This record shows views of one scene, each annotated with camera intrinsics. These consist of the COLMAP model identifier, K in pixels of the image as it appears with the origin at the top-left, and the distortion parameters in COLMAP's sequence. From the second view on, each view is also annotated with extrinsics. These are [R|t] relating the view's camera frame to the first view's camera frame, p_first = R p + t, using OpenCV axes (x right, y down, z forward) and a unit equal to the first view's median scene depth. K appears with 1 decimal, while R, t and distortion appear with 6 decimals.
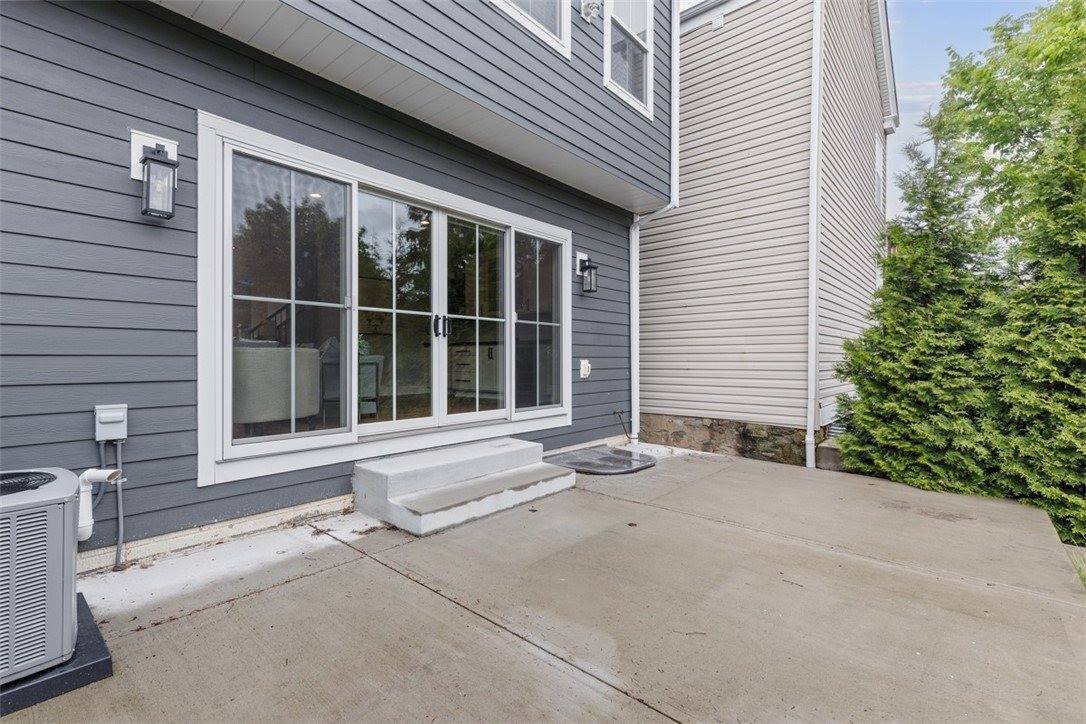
lens RADIAL K [[492.2, 0, 543.0], [0, 492.2, 362.0], [0, 0, 1]] dist [0.001017, 0.000072]
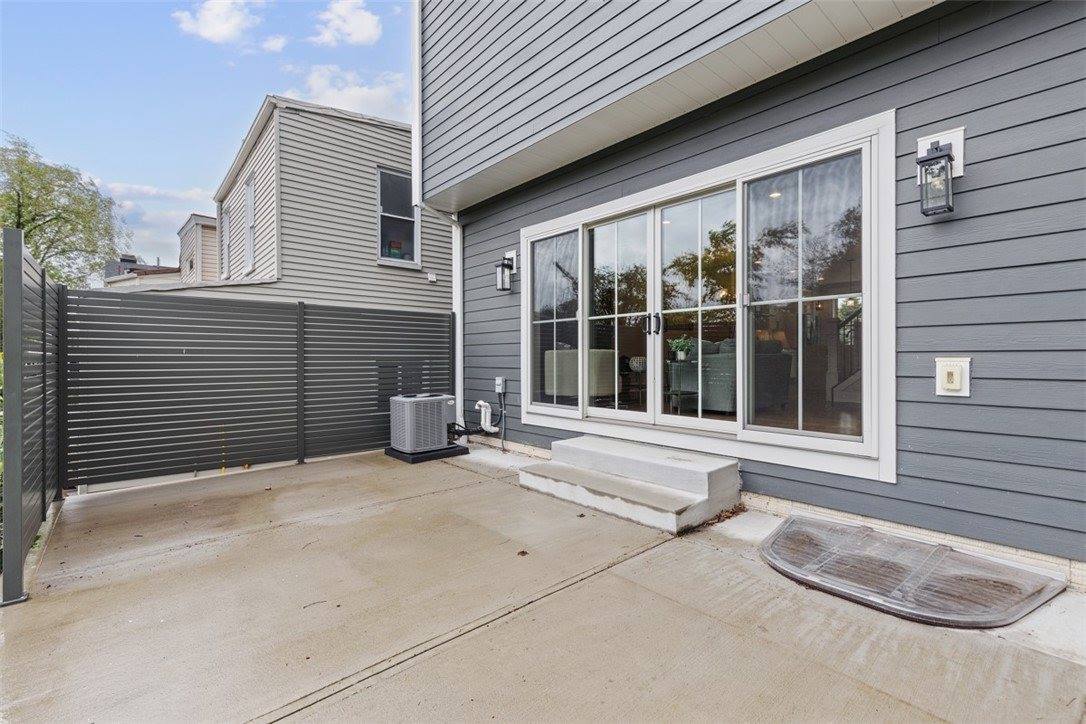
lens RADIAL K [[486.0, 0, 555.3], [0, 486.0, 360.9], [0, 0, 1]] dist [0.001425, 0.000364]
pose [[-0.127371, 0.006454, -0.991834, 0.810534], [-0.003363, 0.999970, 0.006938, -0.004085], [0.991849, 0.004220, -0.127346, 0.942522]]
